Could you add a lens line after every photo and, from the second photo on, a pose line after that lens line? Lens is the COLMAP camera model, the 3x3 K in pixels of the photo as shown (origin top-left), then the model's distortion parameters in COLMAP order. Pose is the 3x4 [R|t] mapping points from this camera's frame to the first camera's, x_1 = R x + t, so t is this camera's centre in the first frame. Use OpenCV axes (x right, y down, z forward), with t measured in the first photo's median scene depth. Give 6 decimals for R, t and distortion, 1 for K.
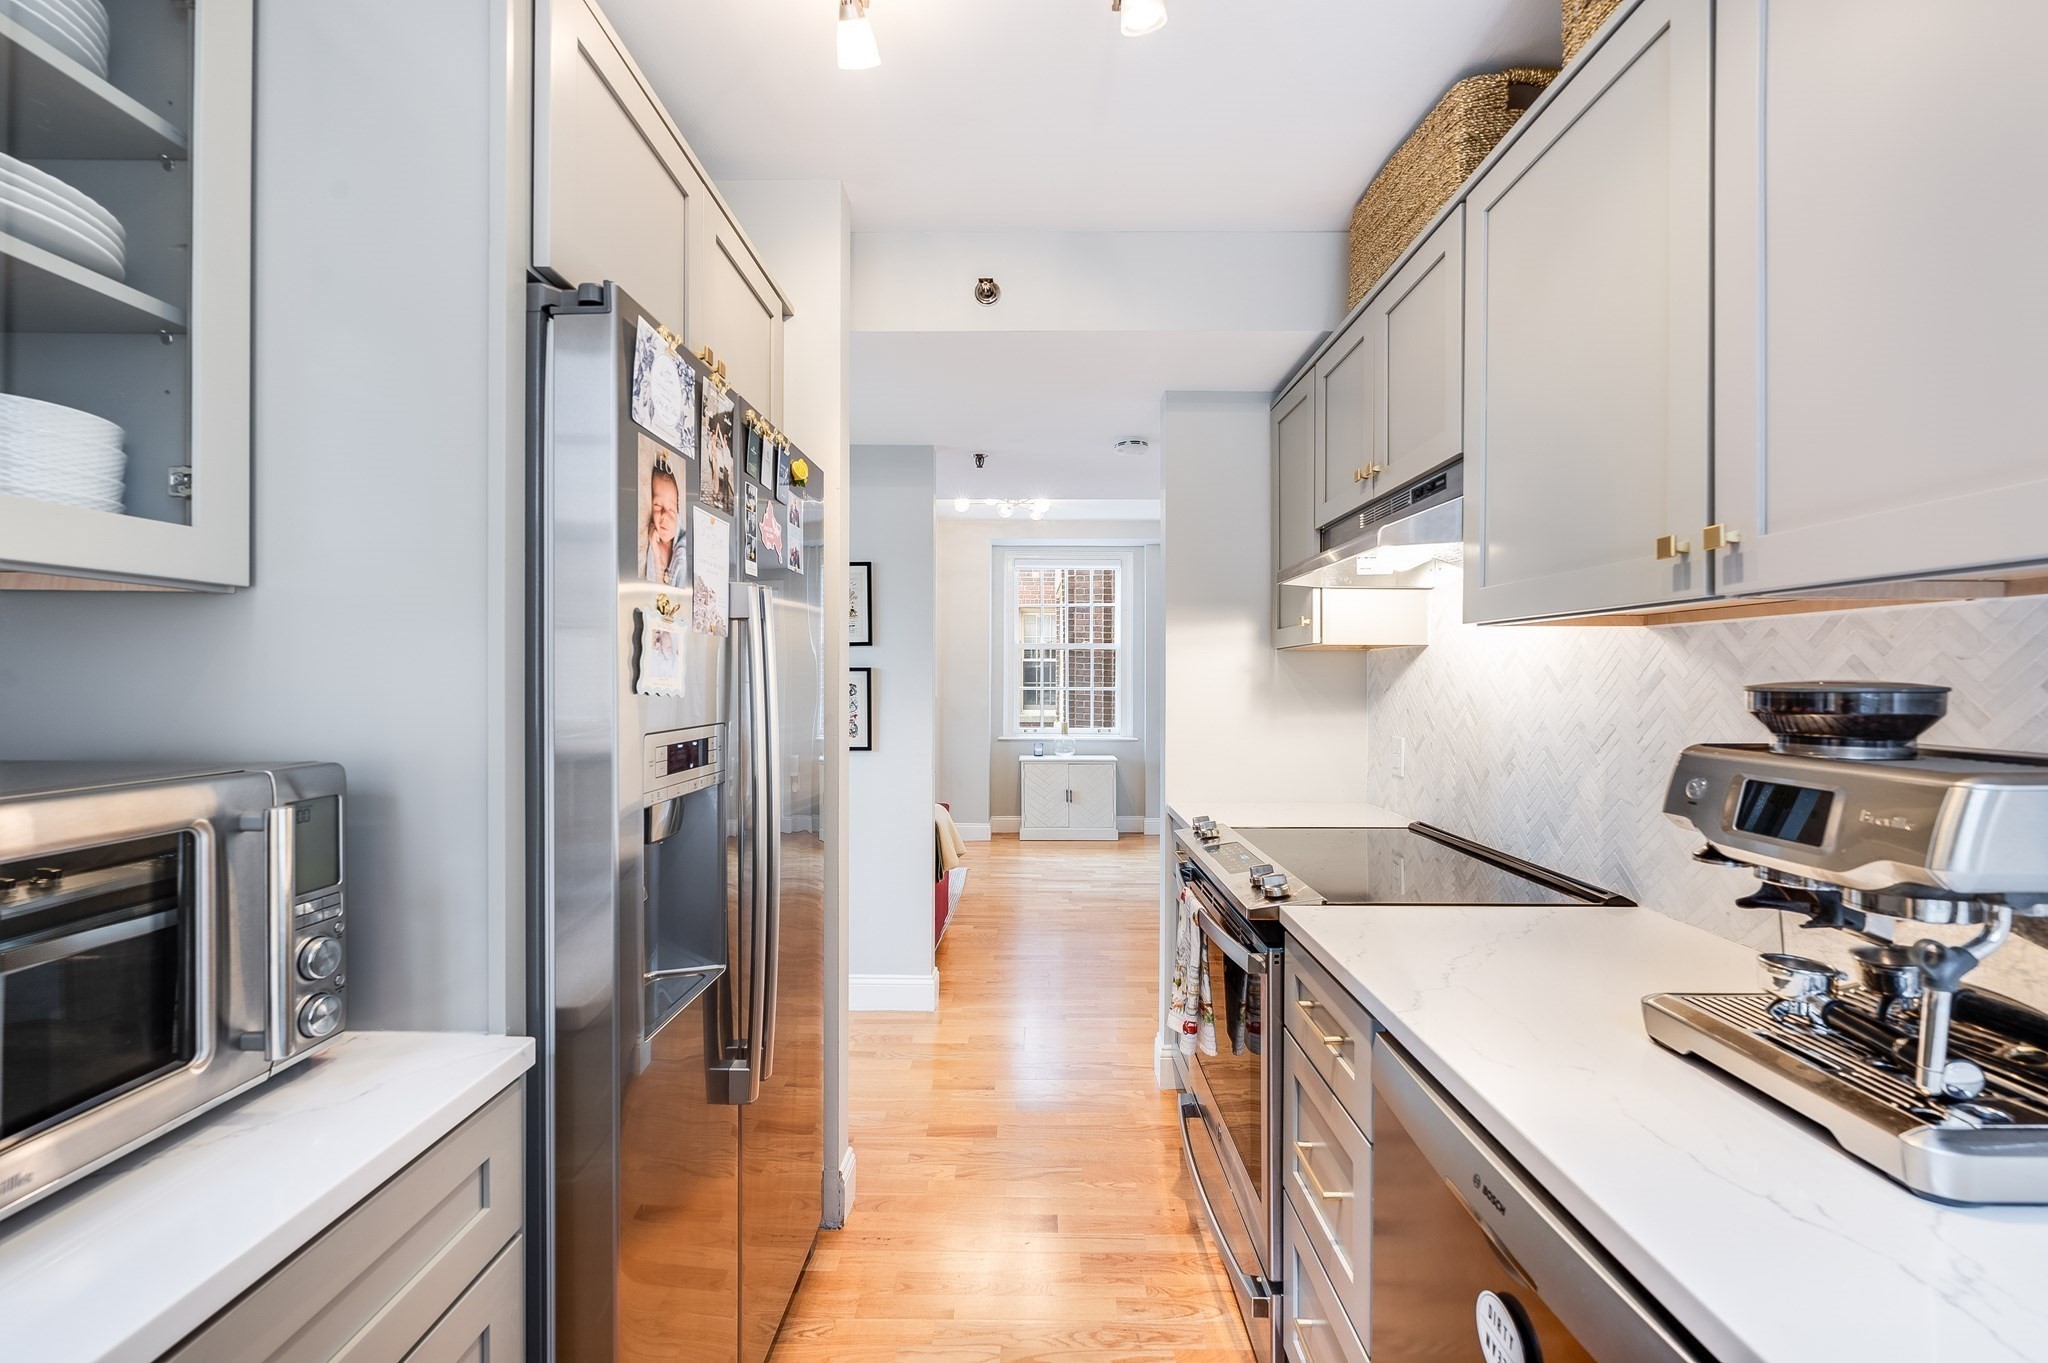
lens RADIAL K [[820.9, 0, 1026.2], [0, 820.9, 677.3], [0, 0, 1]] dist [0.002575, 0.000206]
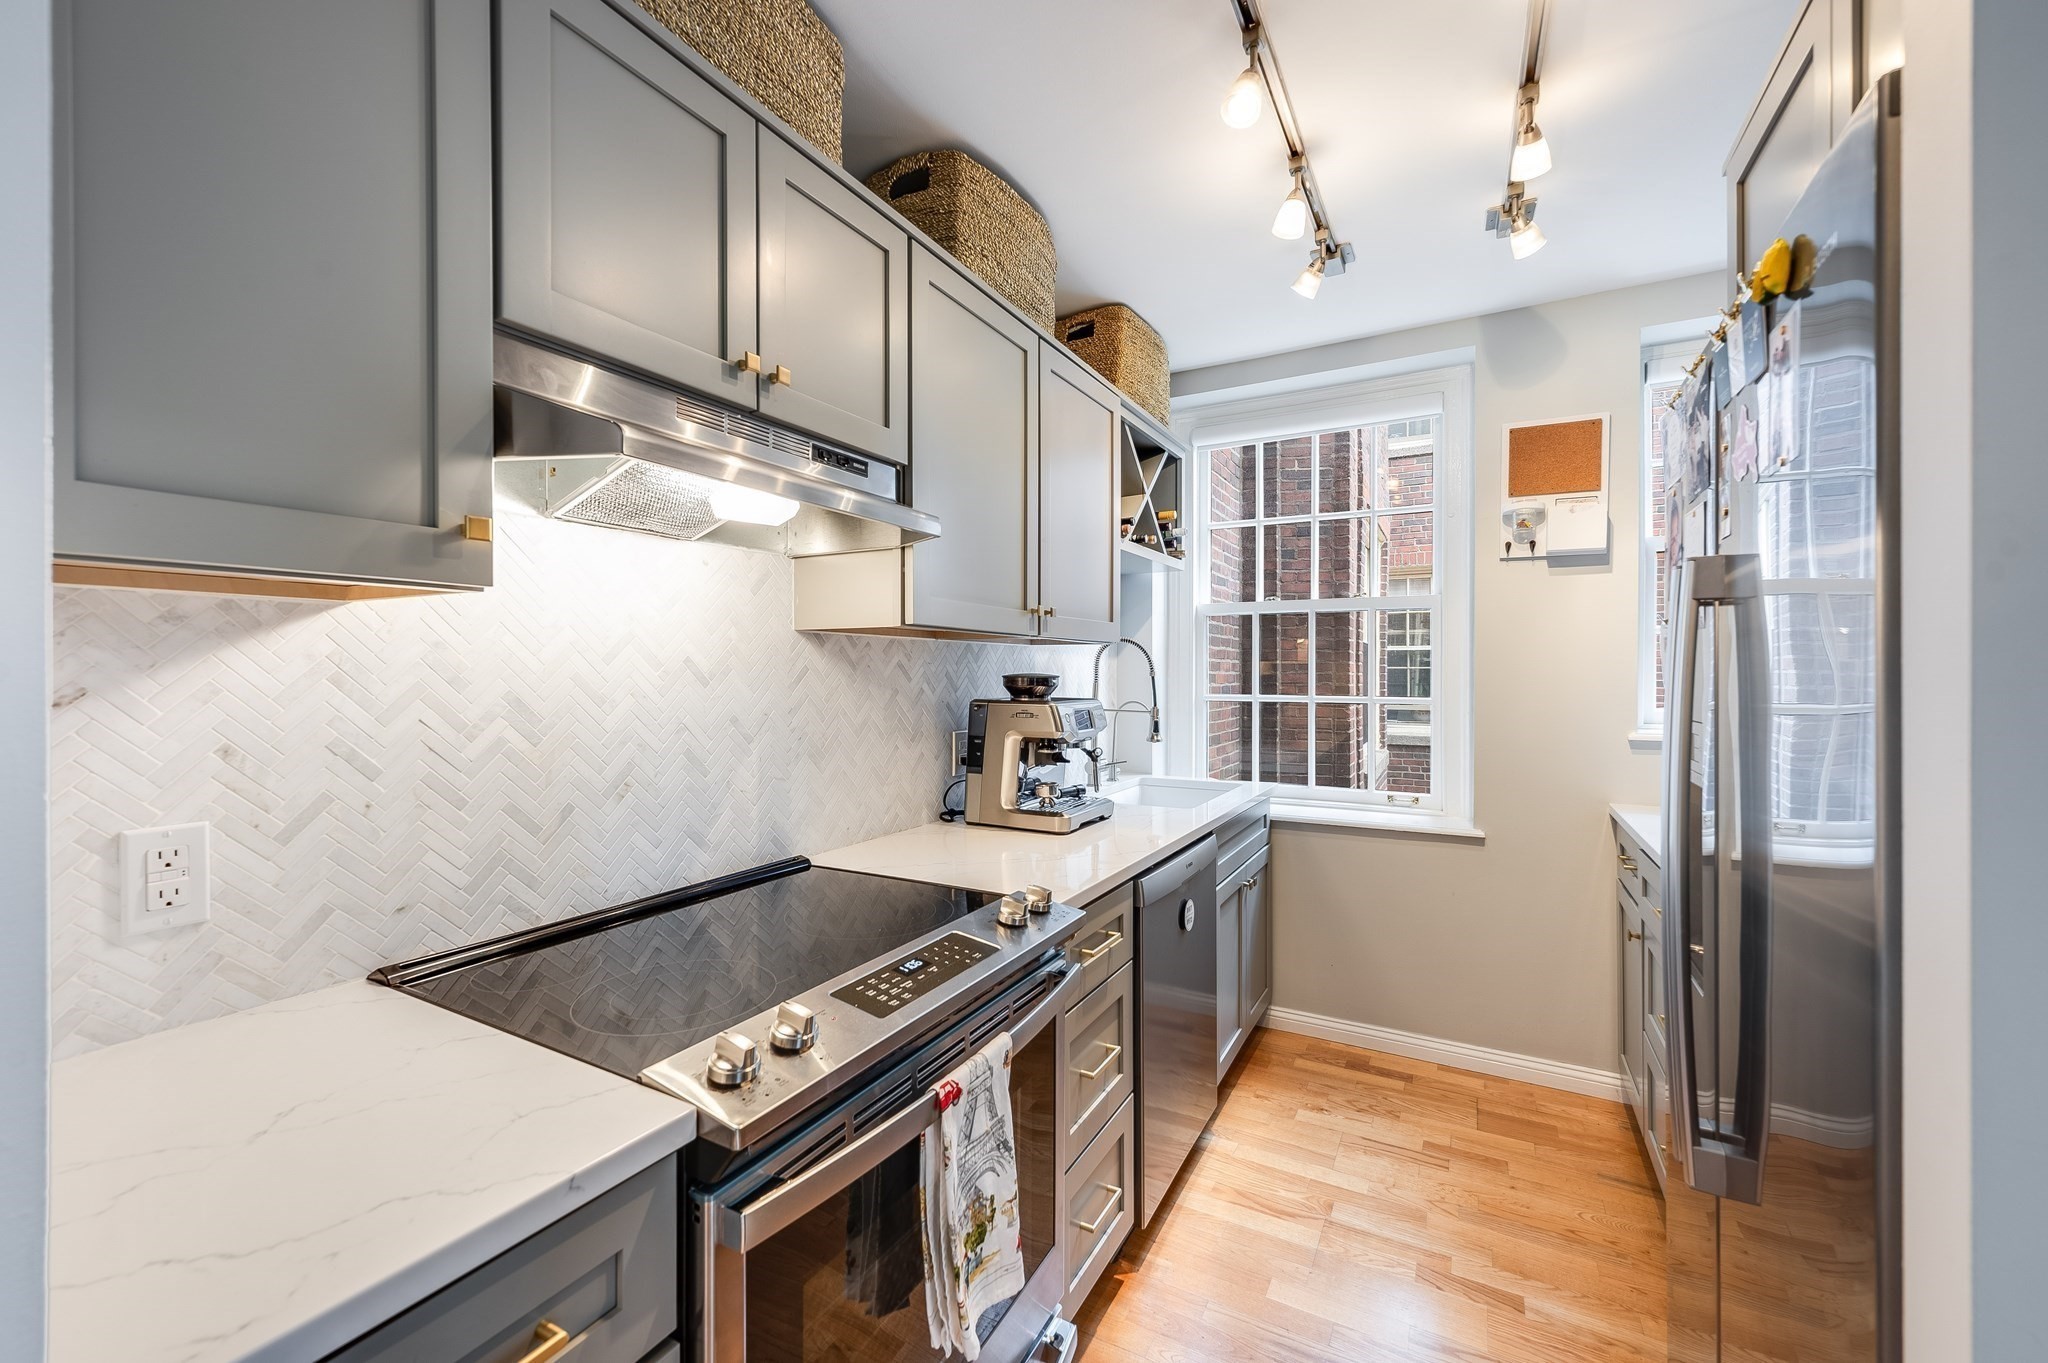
lens RADIAL K [[820.9, 0, 1018.4], [0, 820.9, 673.8], [0, 0, 1]] dist [0.002575, 0.000206]
pose [[-0.875923, -0.000462, 0.482451, -0.184577], [-0.000262, 1.000000, 0.000483, 0.004746], [-0.482451, 0.000297, -0.875923, 2.809045]]
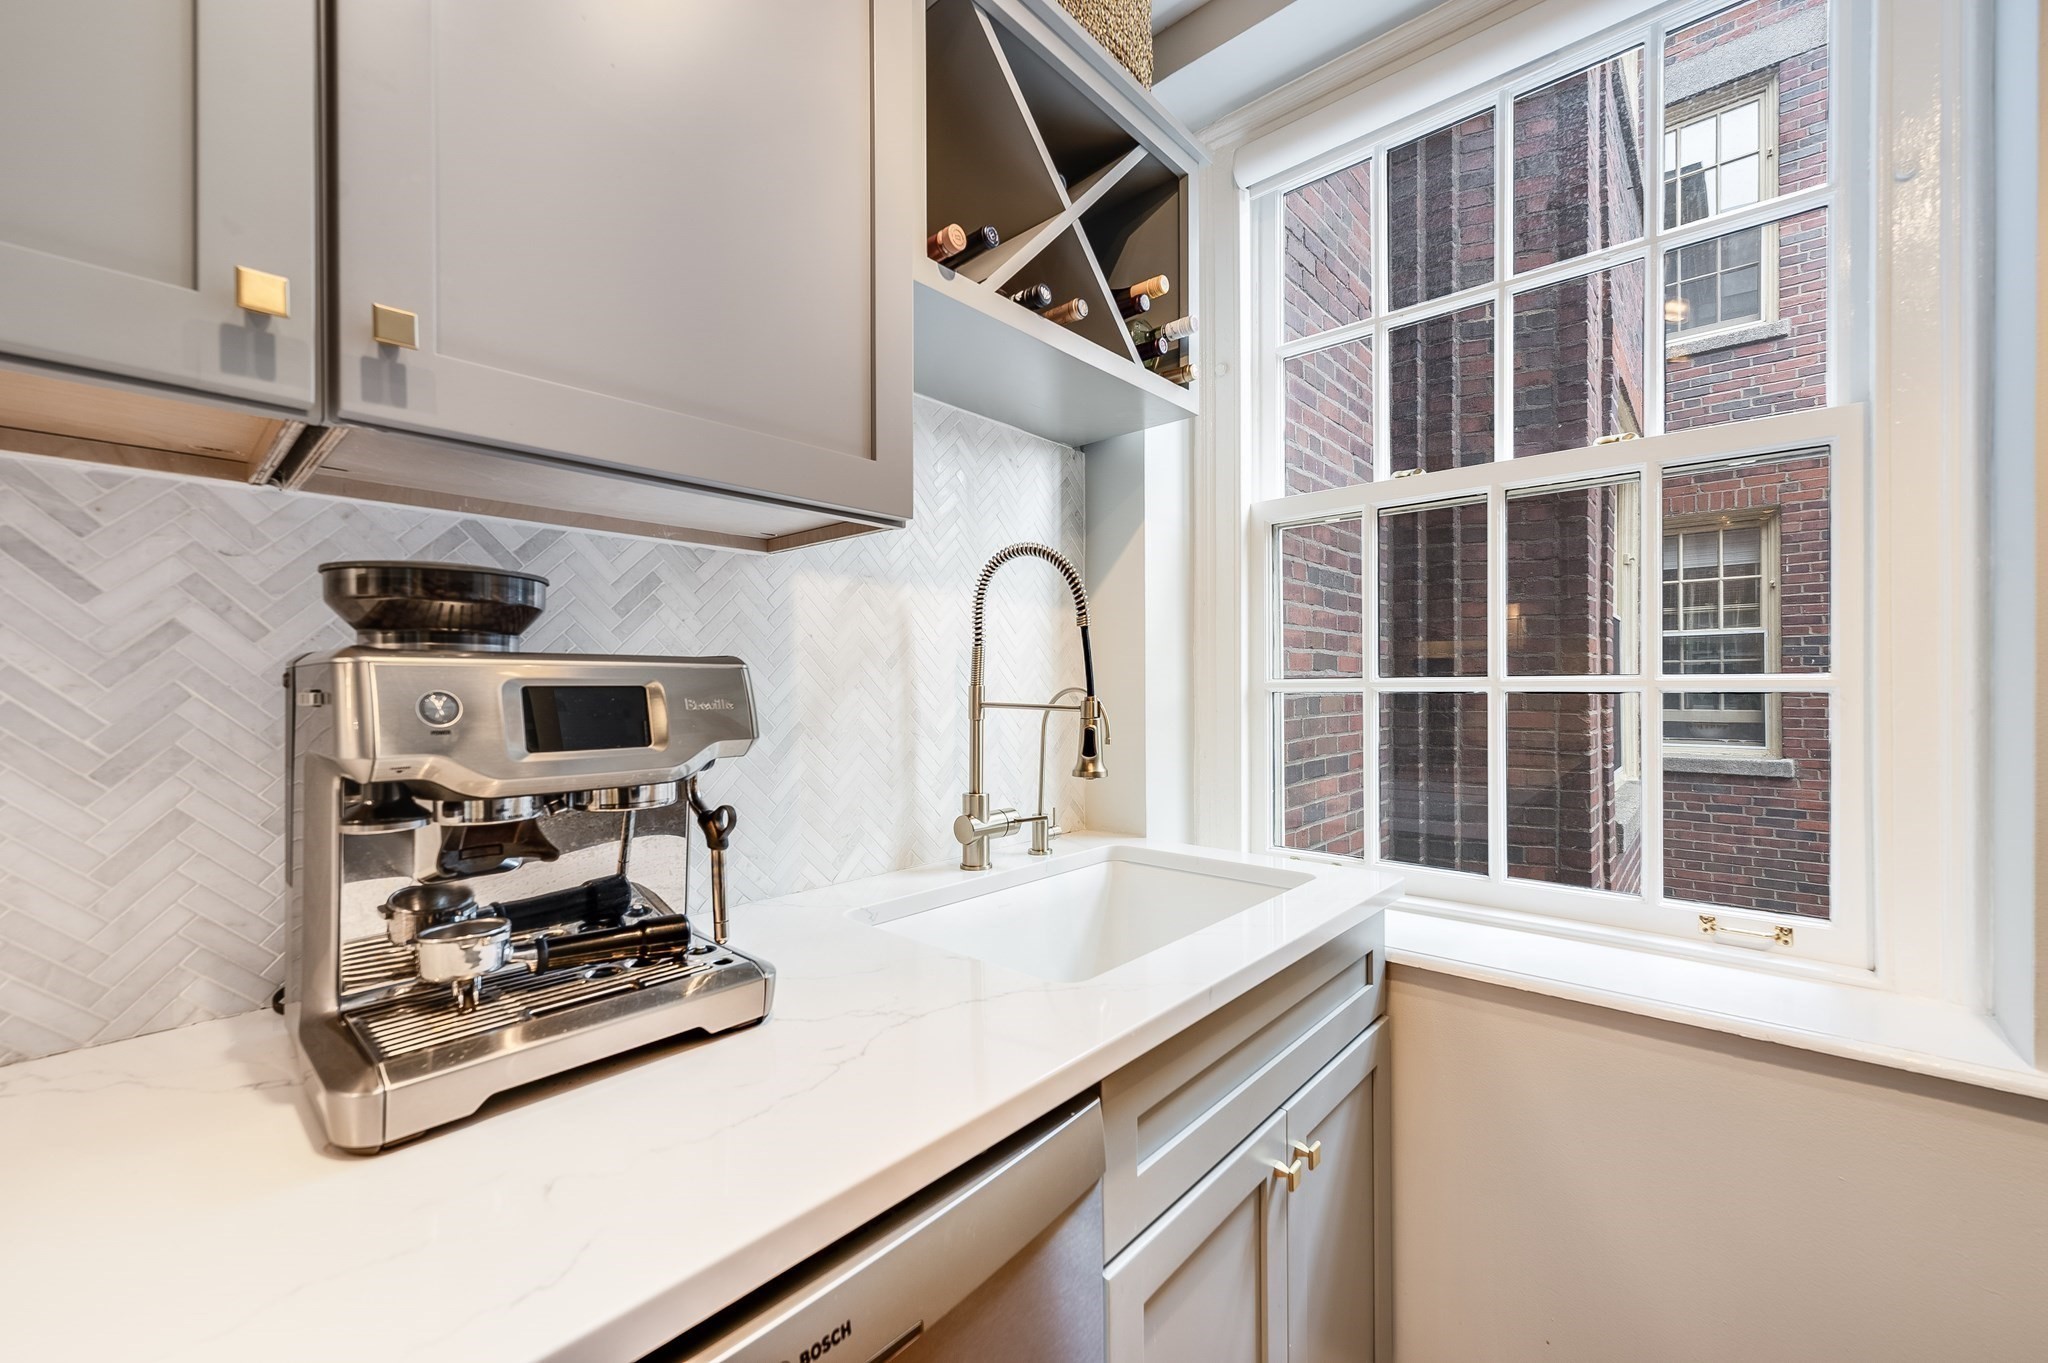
lens RADIAL K [[820.9, 0, 1021.0], [0, 820.9, 691.4], [0, 0, 1]] dist [0.002575, 0.000206]
pose [[-0.750375, 0.002231, 0.661009, 0.034316], [0.006173, 0.999974, 0.003633, 0.108690], [-0.660984, 0.006807, -0.750369, 1.065283]]
